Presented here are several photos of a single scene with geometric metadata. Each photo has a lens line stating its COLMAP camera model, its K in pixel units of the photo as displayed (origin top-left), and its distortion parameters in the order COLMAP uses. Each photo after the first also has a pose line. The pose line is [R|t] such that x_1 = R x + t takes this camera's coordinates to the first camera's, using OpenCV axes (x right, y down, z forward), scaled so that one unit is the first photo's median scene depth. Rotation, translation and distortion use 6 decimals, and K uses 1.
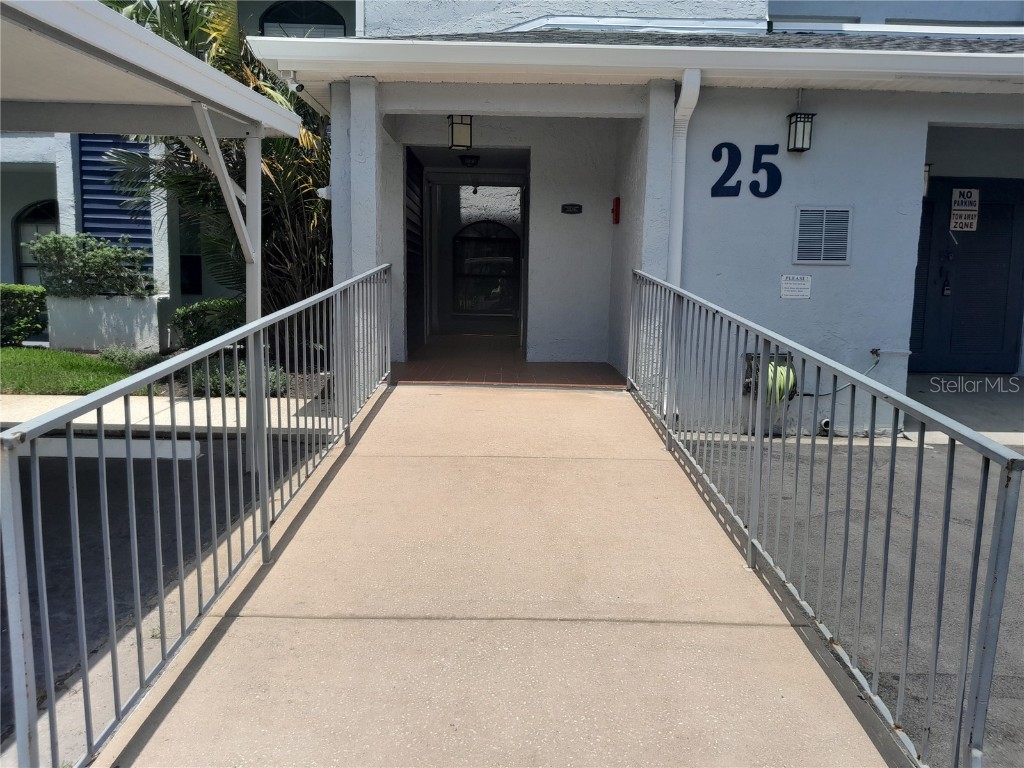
lens RADIAL K [[806.7, 0, 512.0], [0, 806.7, 382.6], [0, 0, 1]] dist [-0.014338, -0.002099]
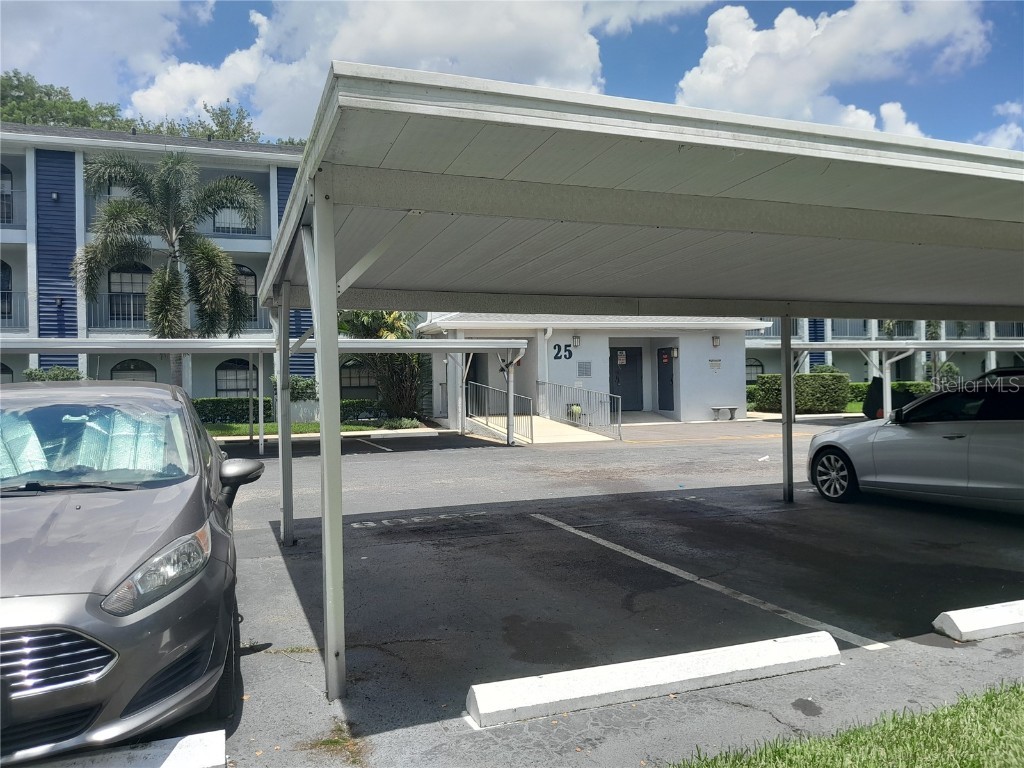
lens RADIAL K [[806.7, 0, 513.5], [0, 806.7, 384.2], [0, 0, 1]] dist [-0.014338, -0.002099]
pose [[0.940053, -0.035046, 0.339223, -1.122757], [0.083528, 0.988069, -0.129391, 0.318814], [-0.330641, 0.149969, 0.931765, -2.215595]]
